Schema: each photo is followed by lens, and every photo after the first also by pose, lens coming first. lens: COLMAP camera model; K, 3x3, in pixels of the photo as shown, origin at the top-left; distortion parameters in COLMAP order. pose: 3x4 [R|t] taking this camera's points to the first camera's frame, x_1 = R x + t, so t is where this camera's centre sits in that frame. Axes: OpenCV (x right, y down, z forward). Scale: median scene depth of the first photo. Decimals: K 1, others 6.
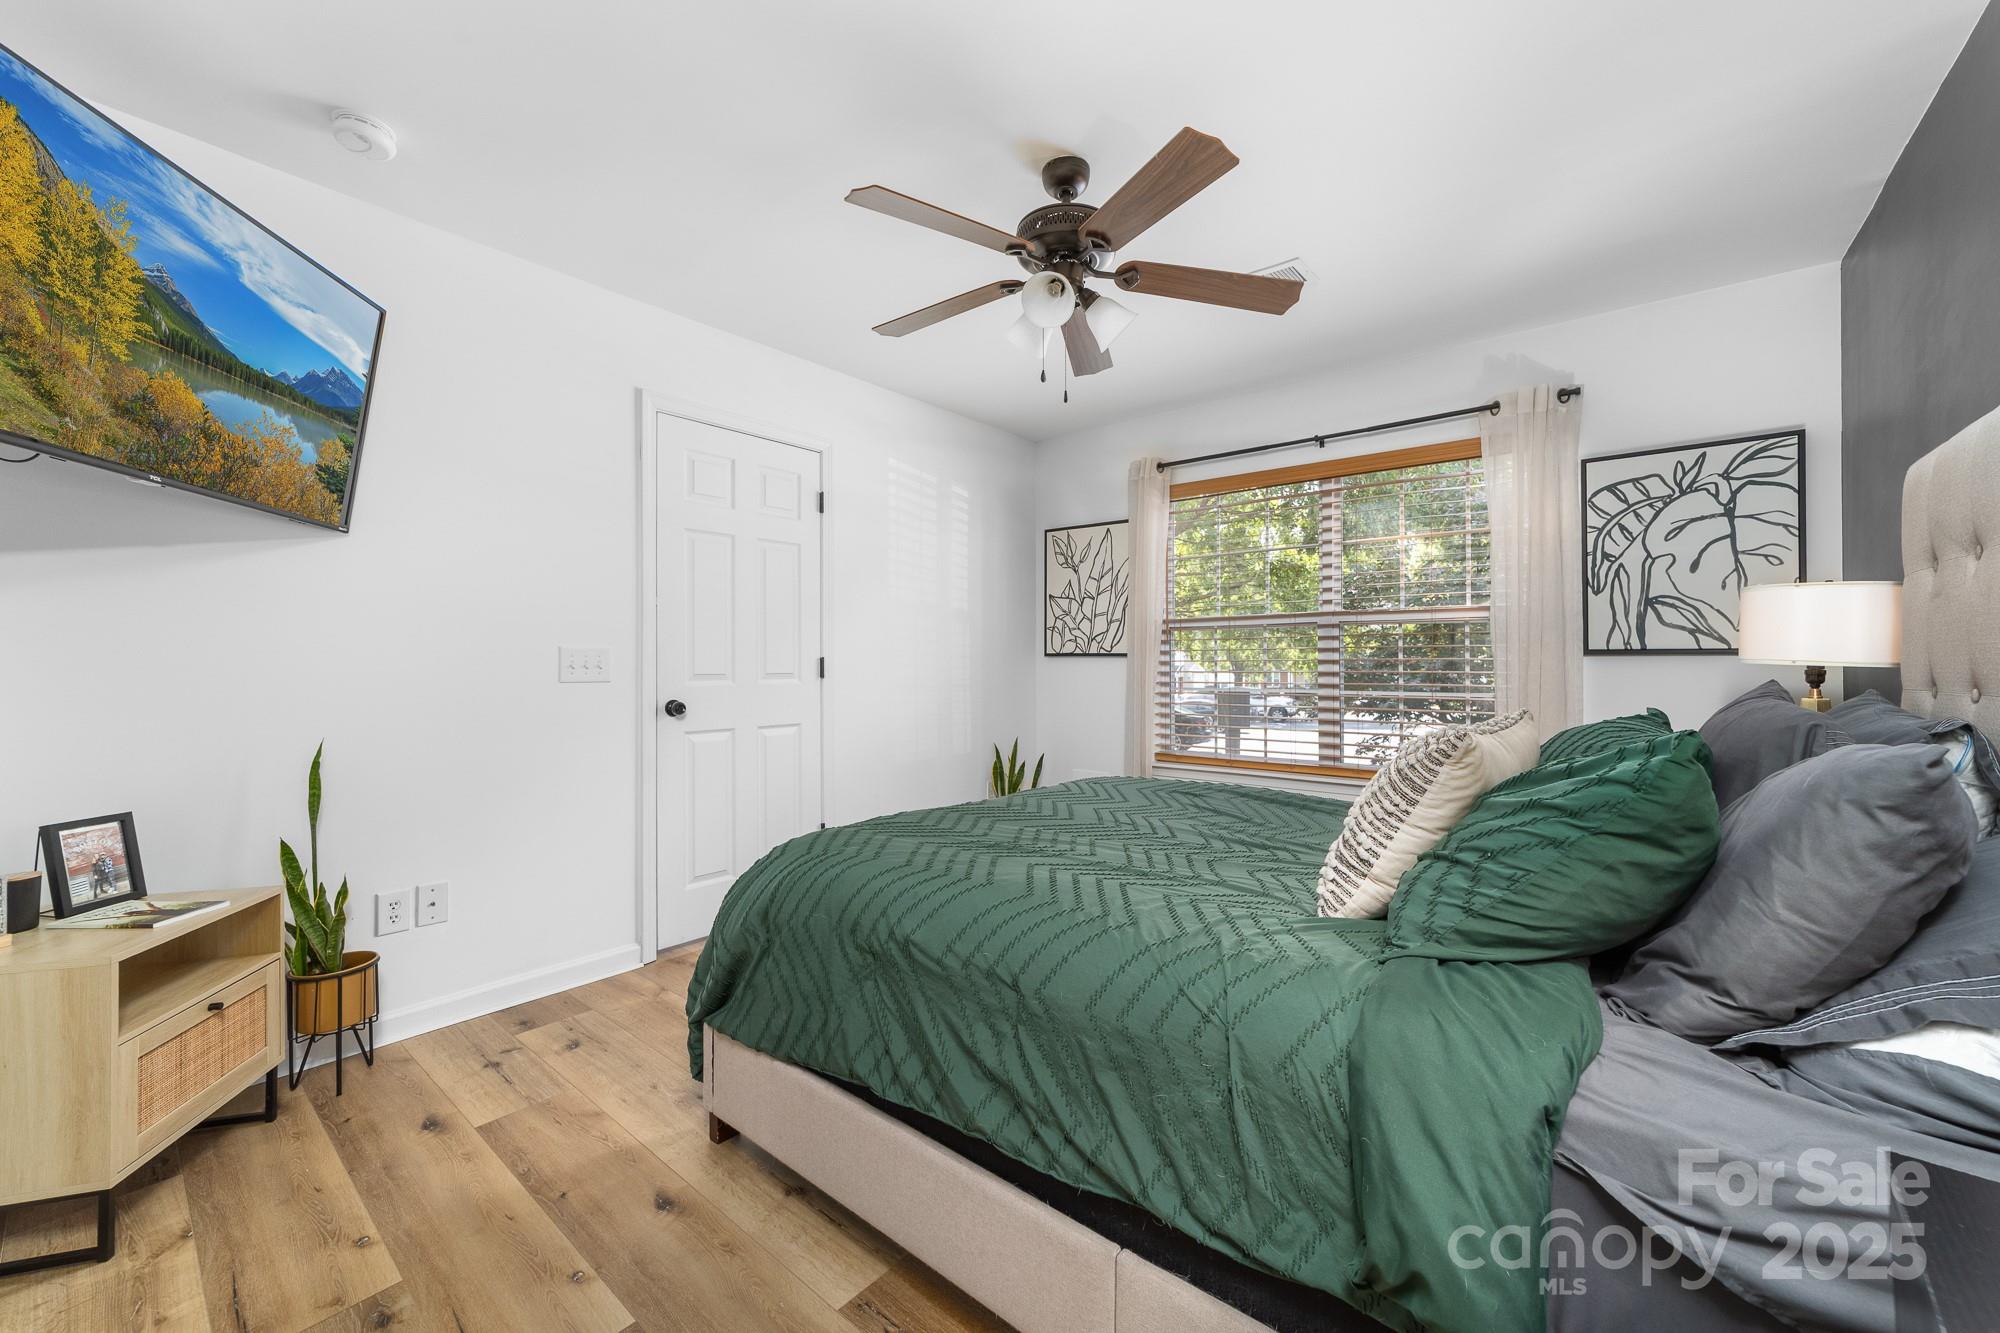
lens RADIAL K [[794.1, 0, 1000.0], [0, 794.1, 666.5], [0, 0, 1]] dist [-0.015540, -0.000019]
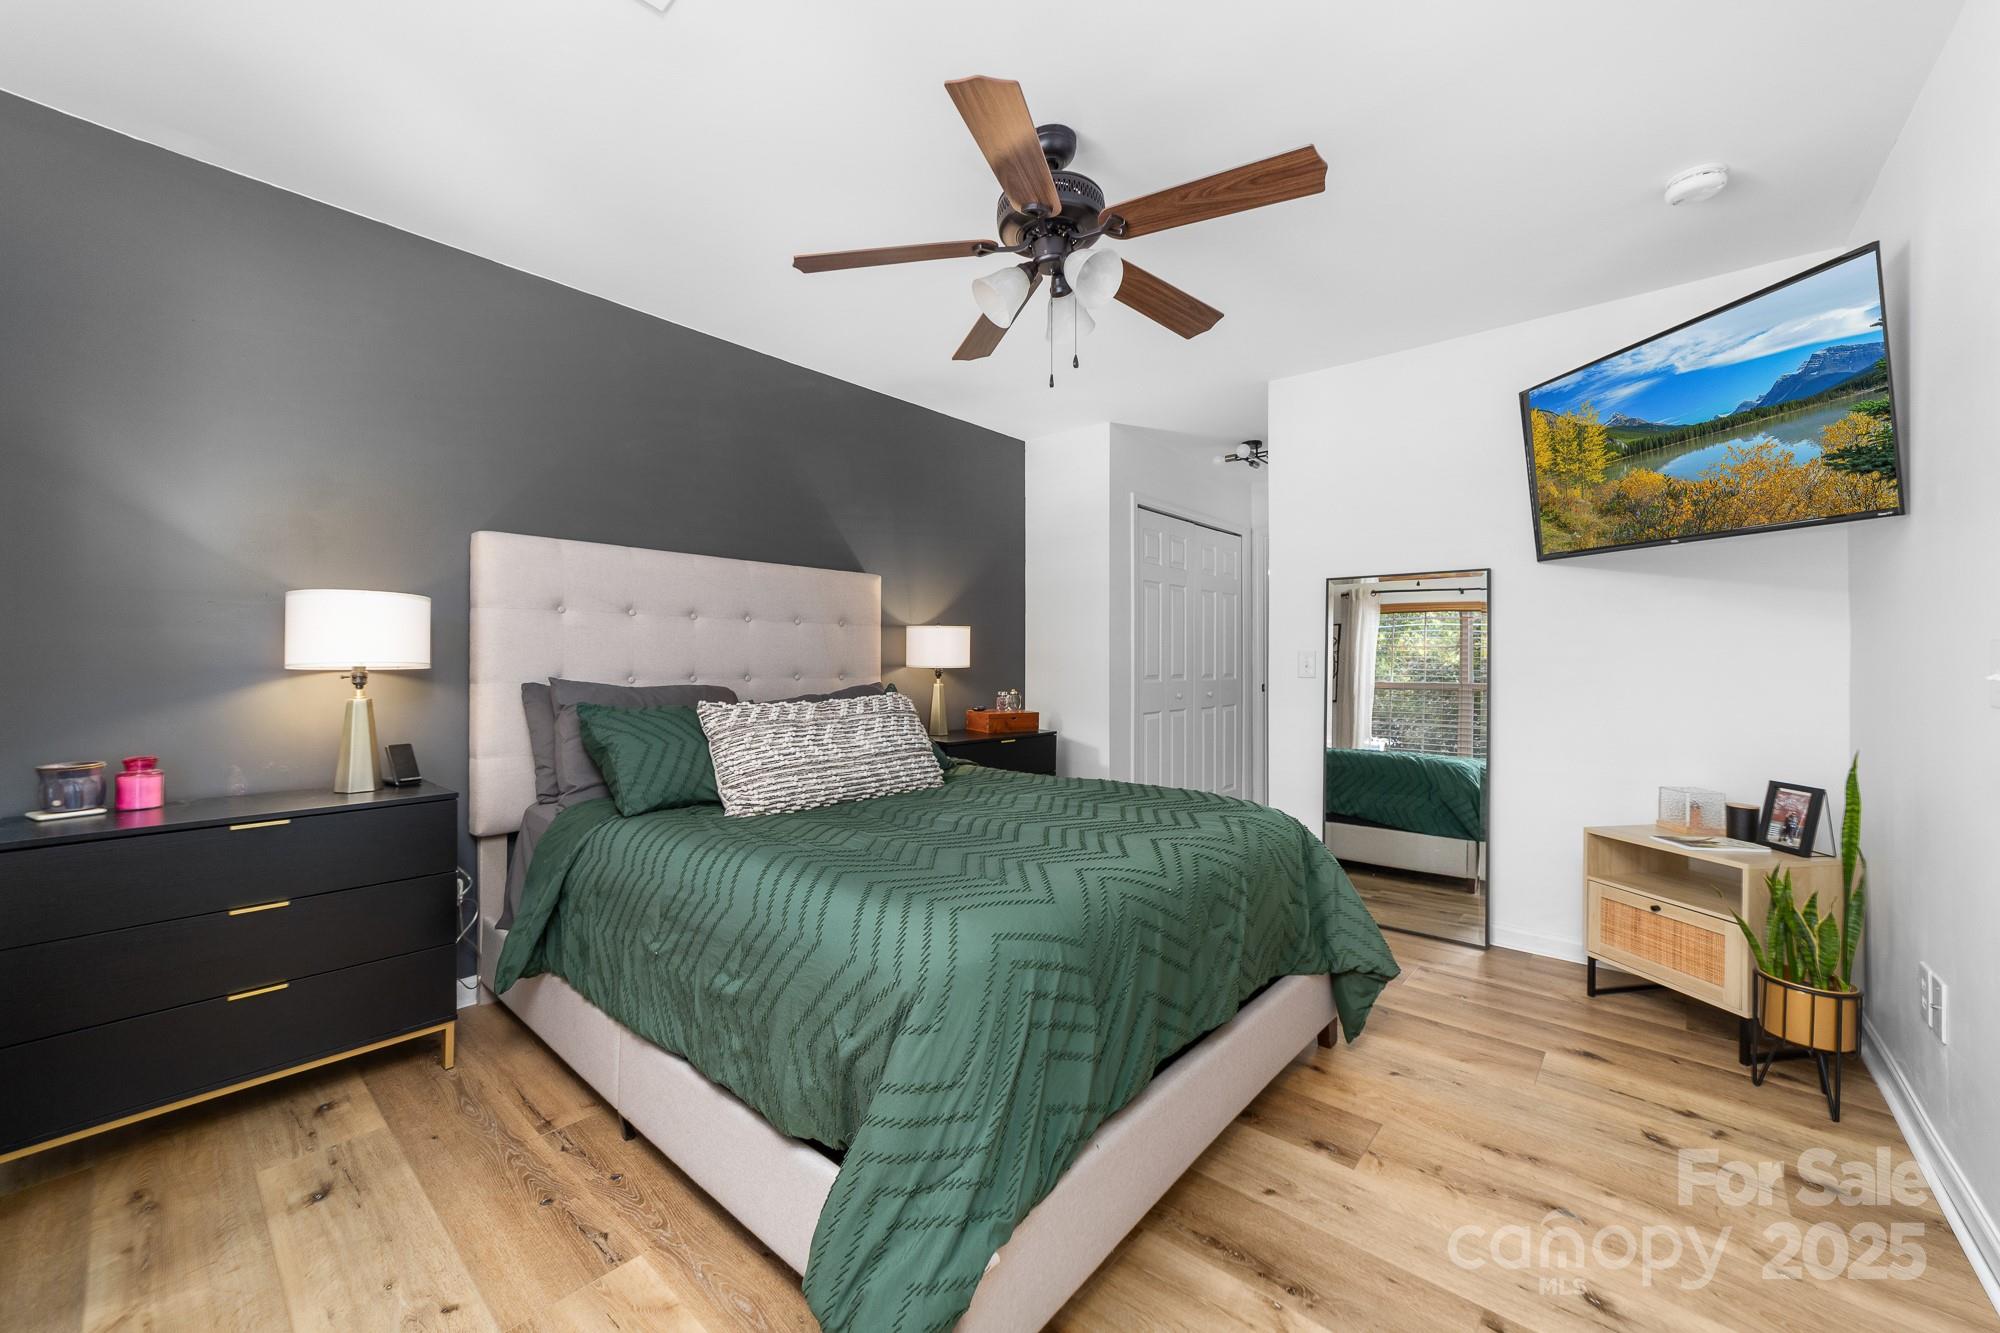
lens RADIAL K [[794.1, 0, 1000.0], [0, 794.1, 666.5], [0, 0, 1]] dist [-0.015540, -0.000019]
pose [[-0.998903, 0.001902, -0.046799, 0.213361], [0.001576, 0.999974, 0.007010, -0.010077], [0.046811, 0.006929, -0.998880, 2.281656]]
